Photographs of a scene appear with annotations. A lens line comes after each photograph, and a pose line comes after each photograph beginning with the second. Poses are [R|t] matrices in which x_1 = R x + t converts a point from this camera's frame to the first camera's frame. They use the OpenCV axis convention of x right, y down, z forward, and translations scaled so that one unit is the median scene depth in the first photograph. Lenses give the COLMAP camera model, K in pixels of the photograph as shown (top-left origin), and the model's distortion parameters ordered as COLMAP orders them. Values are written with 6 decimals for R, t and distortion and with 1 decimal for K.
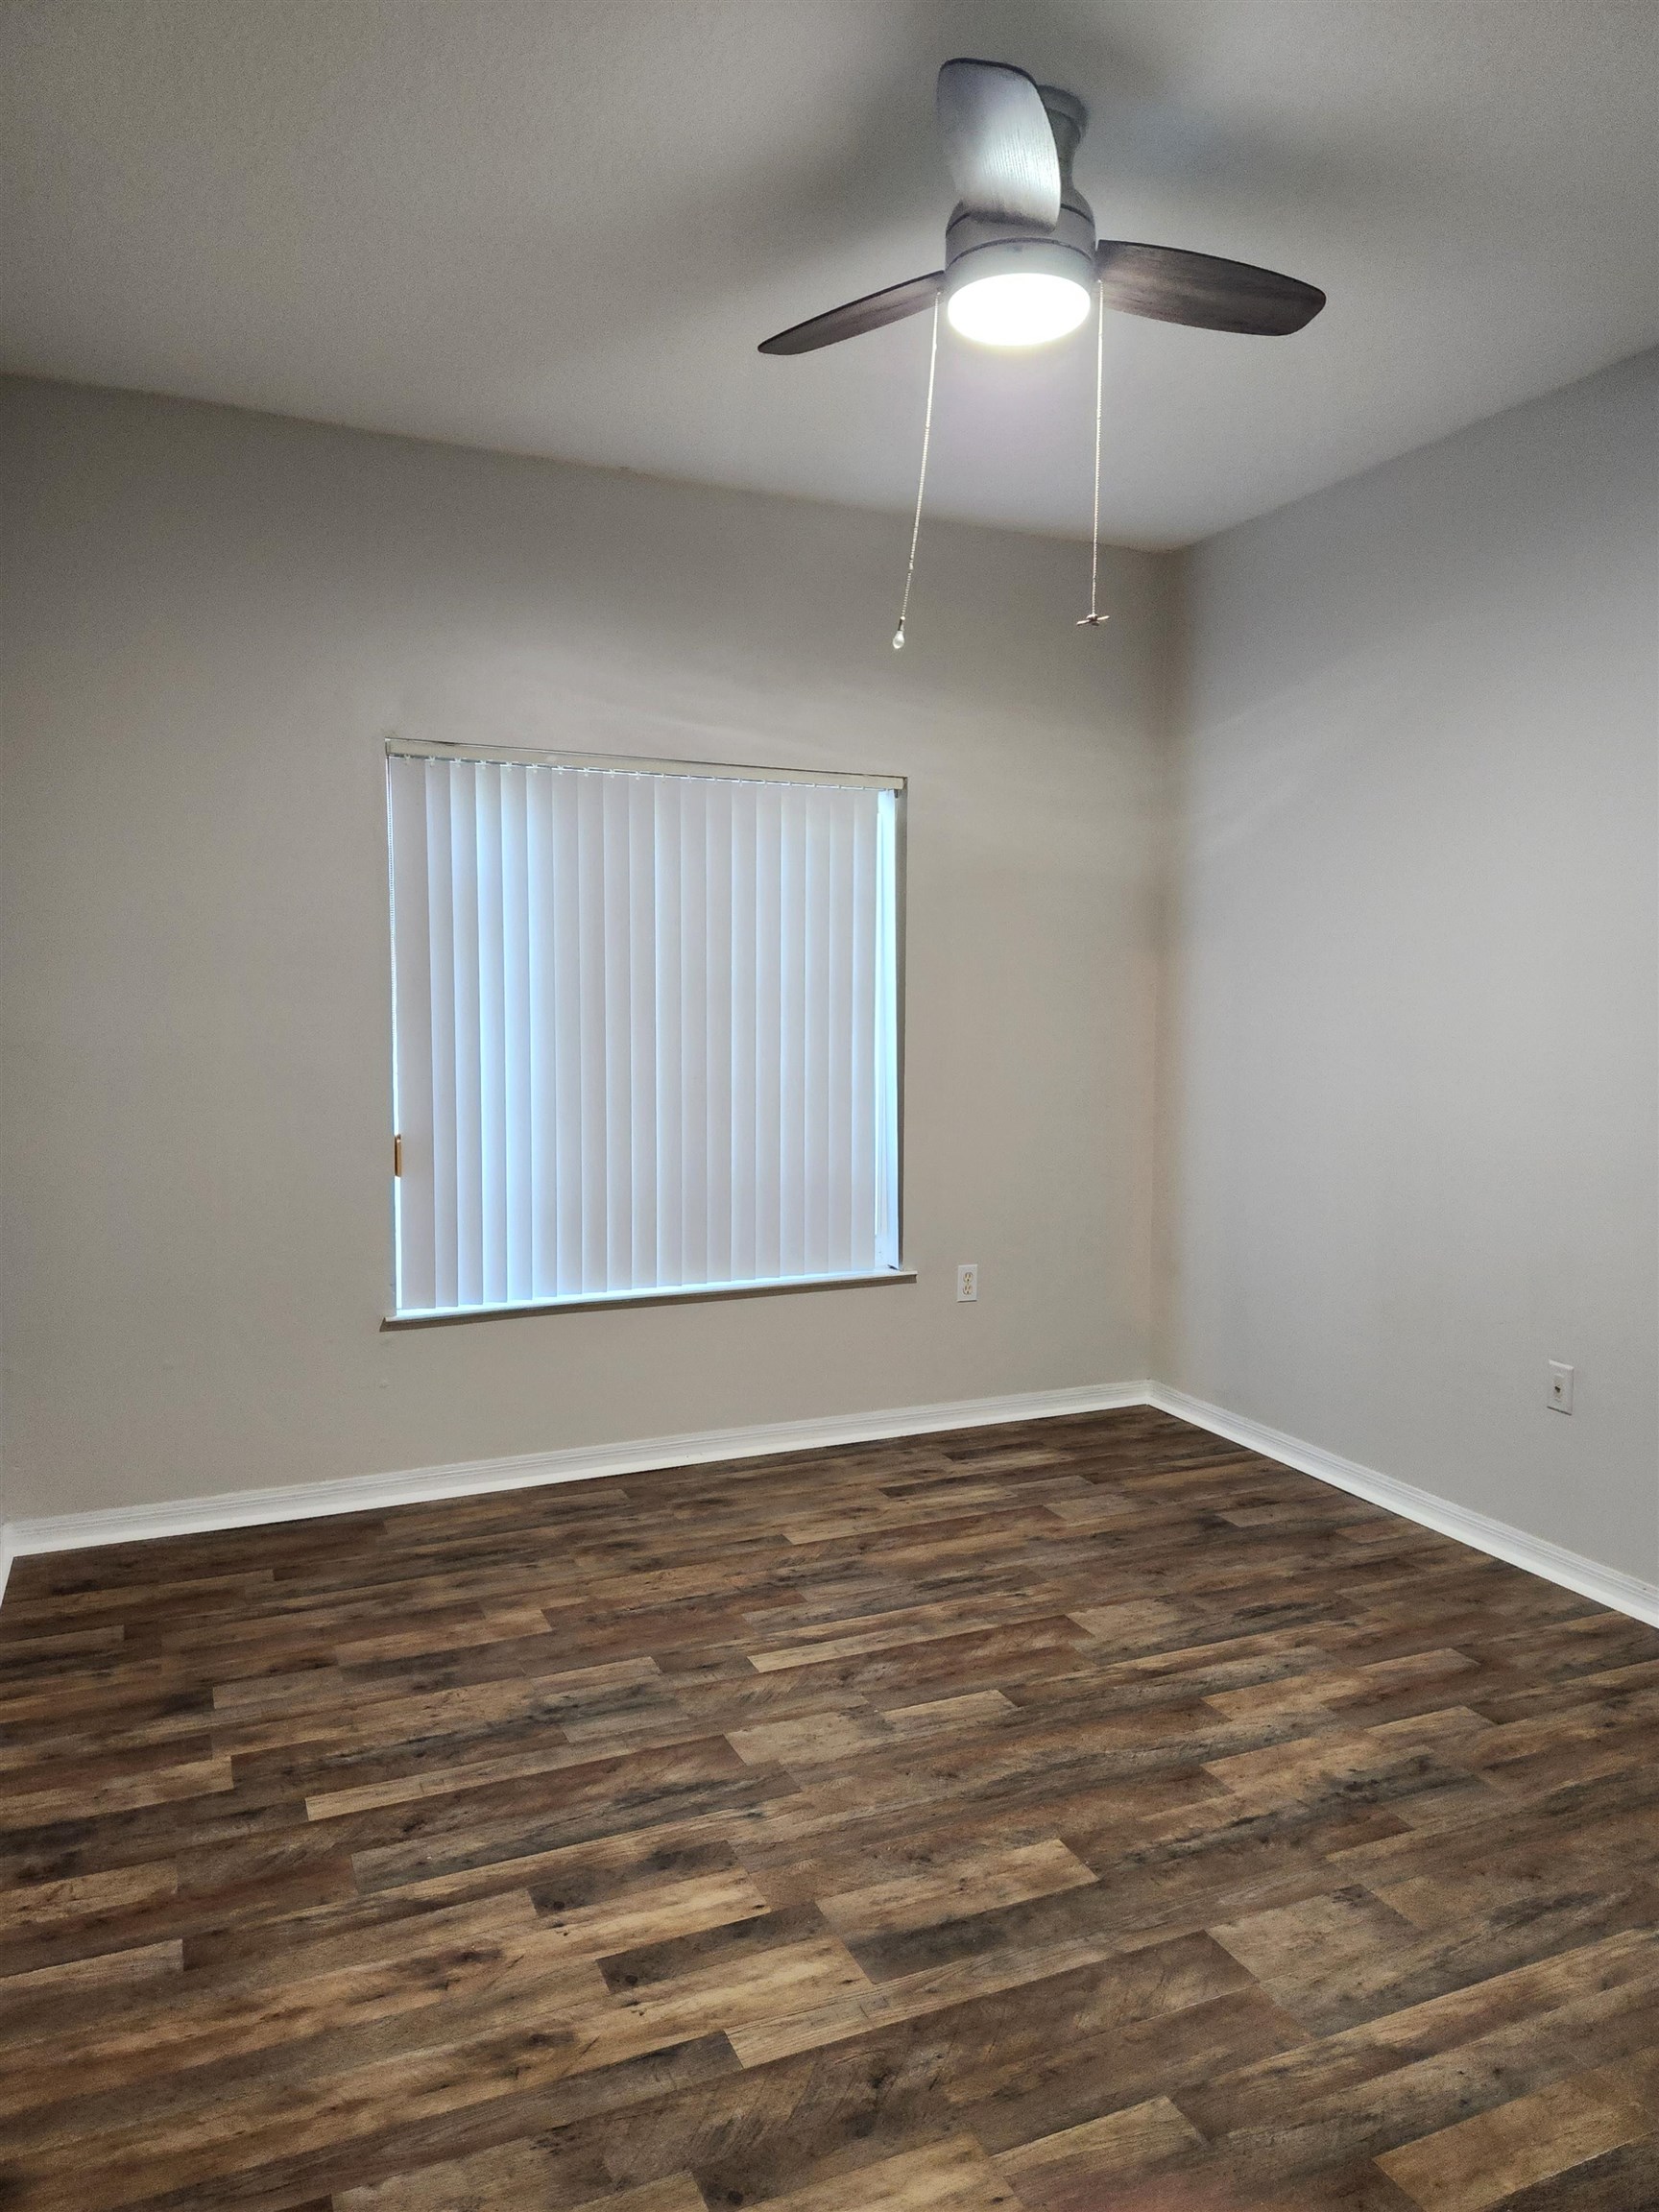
lens RADIAL K [[1485.4, 0, 827.0], [0, 1485.4, 1125.0], [0, 0, 1]] dist [0.085071, -0.086836]
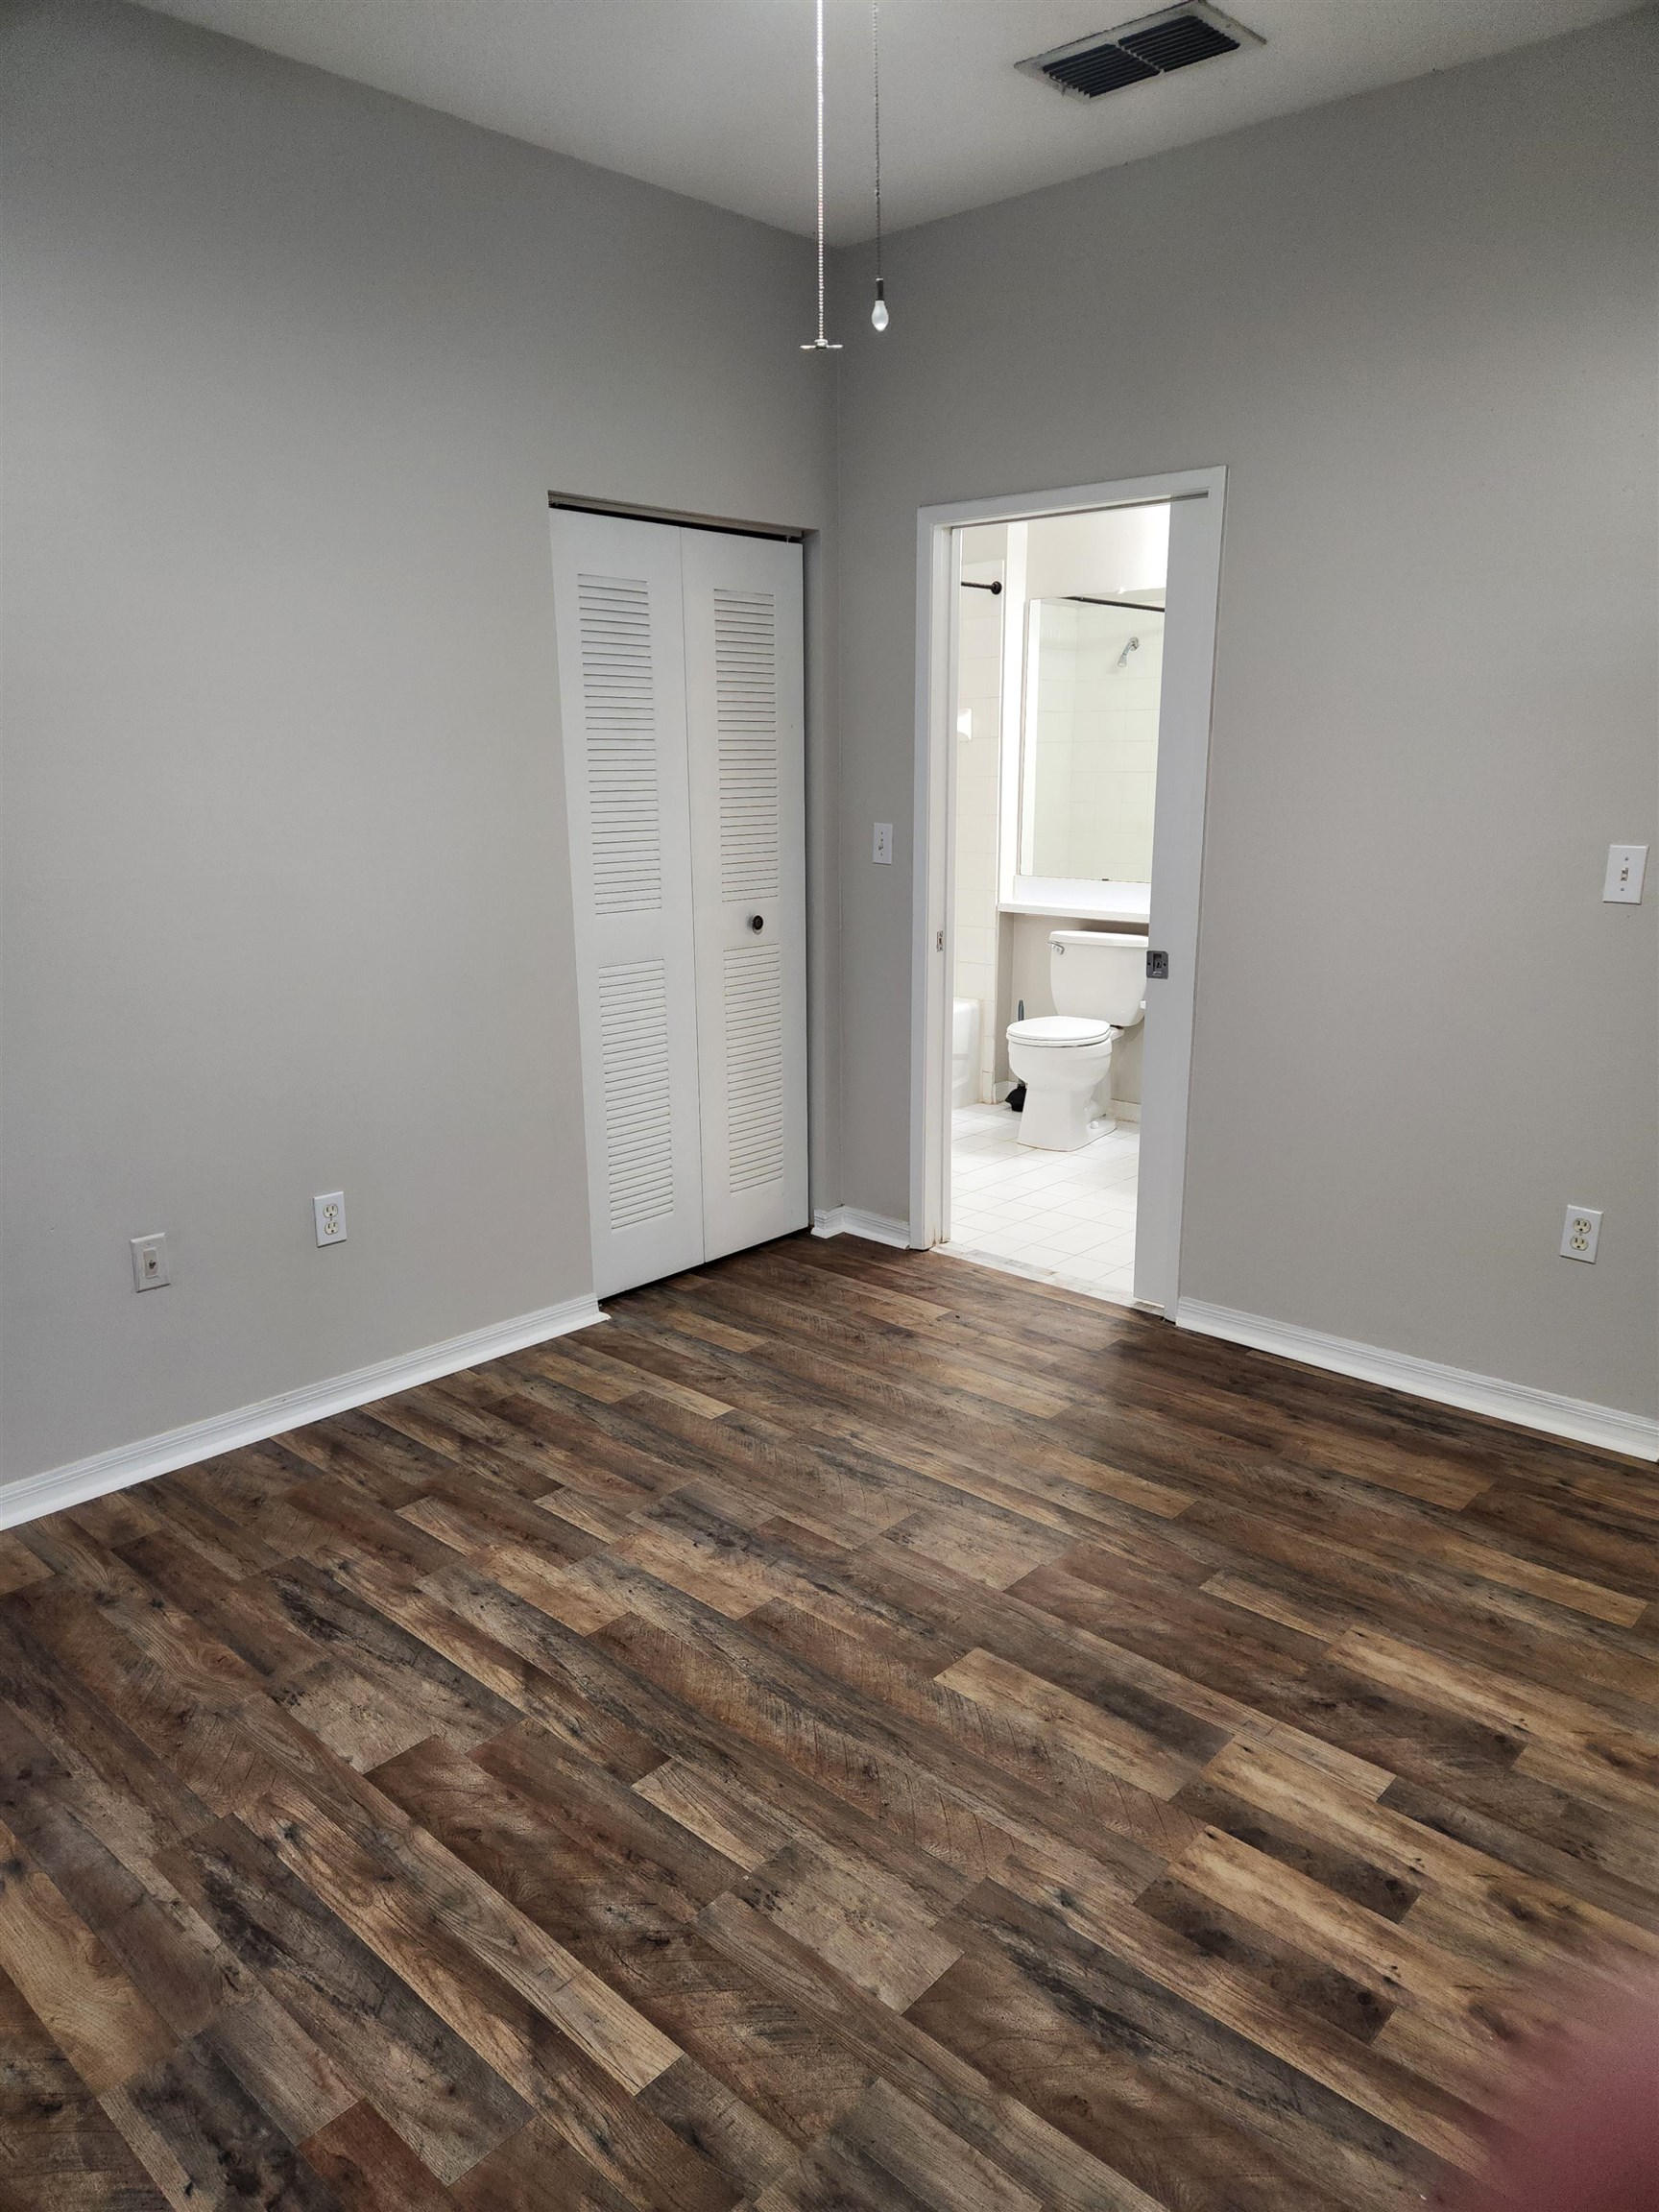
lens RADIAL K [[1501.6, 0, 818.5], [0, 1501.6, 1100.9], [0, 0, 1]] dist [0.053682, -0.061259]
pose [[-0.395781, -0.216481, 0.892465, -0.611809], [0.090546, 0.957885, 0.272504, -0.171815], [-0.913870, 0.188661, -0.359511, 1.314511]]
